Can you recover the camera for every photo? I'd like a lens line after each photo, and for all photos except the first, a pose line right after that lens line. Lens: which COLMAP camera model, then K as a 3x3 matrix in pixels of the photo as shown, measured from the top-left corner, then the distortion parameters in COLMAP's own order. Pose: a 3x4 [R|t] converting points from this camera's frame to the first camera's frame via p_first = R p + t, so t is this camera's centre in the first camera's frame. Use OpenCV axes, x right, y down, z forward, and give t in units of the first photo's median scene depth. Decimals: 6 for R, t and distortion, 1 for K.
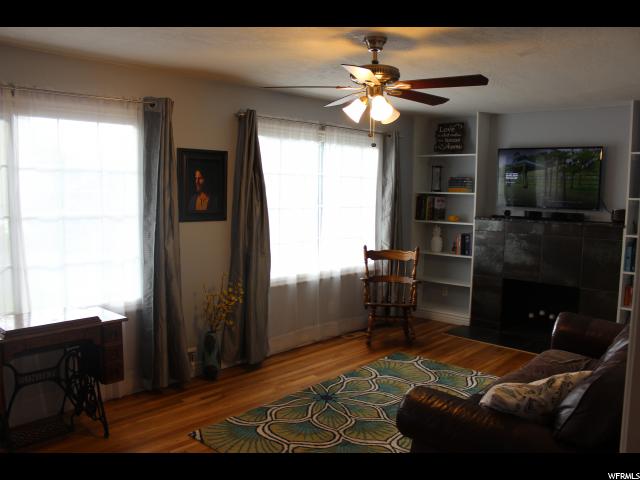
lens RADIAL K [[530.8, 0, 320.0], [0, 530.8, 240.0], [0, 0, 1]] dist [-0.119549, 0.009259]
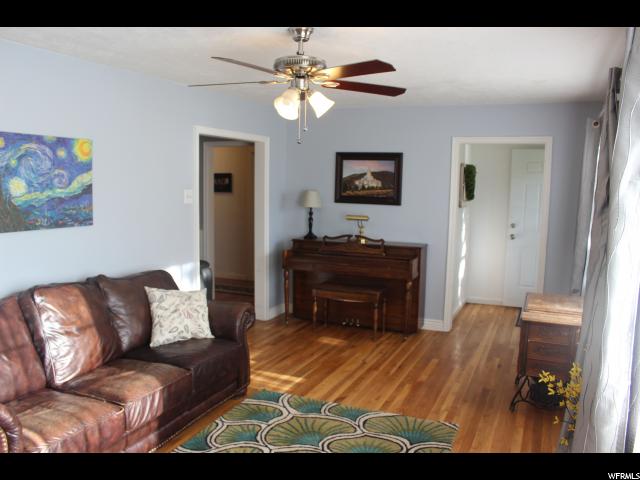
lens RADIAL K [[530.8, 0, 320.0], [0, 530.8, 240.0], [0, 0, 1]] dist [-0.119549, 0.009259]
pose [[-0.941301, 0.007351, -0.337488, 0.226709], [-0.062225, 0.978852, 0.194876, -0.113476], [0.331784, 0.204437, -0.920937, 1.124706]]
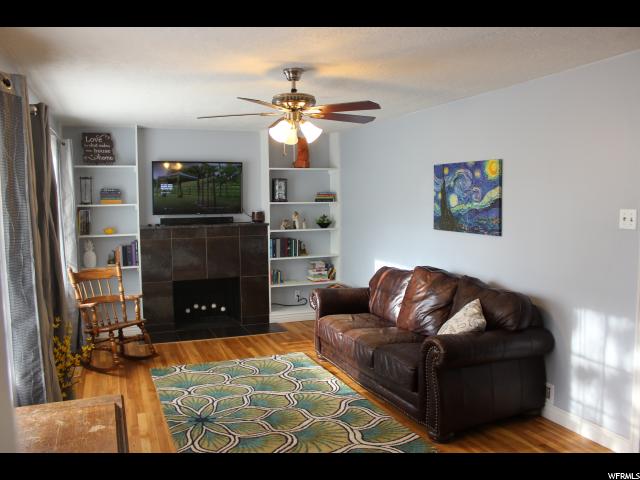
lens RADIAL K [[530.8, 0, 320.0], [0, 530.8, 240.0], [0, 0, 1]] dist [-0.119549, 0.009259]
pose [[0.421266, -0.091405, 0.902319, -0.540568], [0.104430, 0.993180, 0.051854, -0.039762], [-0.900905, 0.072385, 0.427939, 0.278131]]
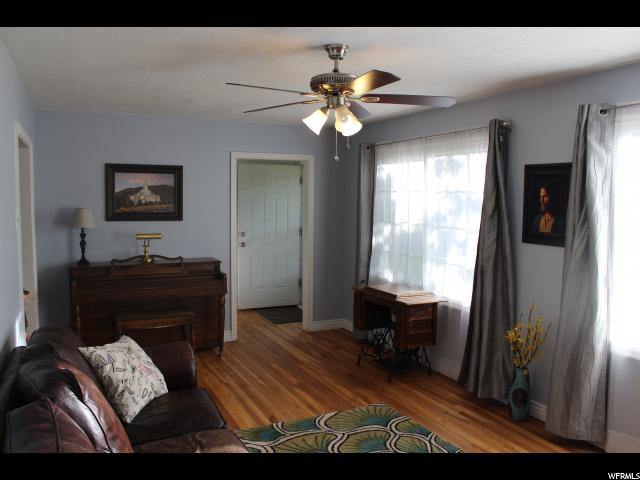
lens RADIAL K [[530.8, 0, 320.0], [0, 530.8, 240.0], [0, 0, 1]] dist [-0.119549, 0.009259]
pose [[-0.361739, 0.057400, -0.930511, 0.587250], [-0.102875, 0.989550, 0.101035, -0.075692], [0.926586, 0.132275, -0.352054, 0.780646]]
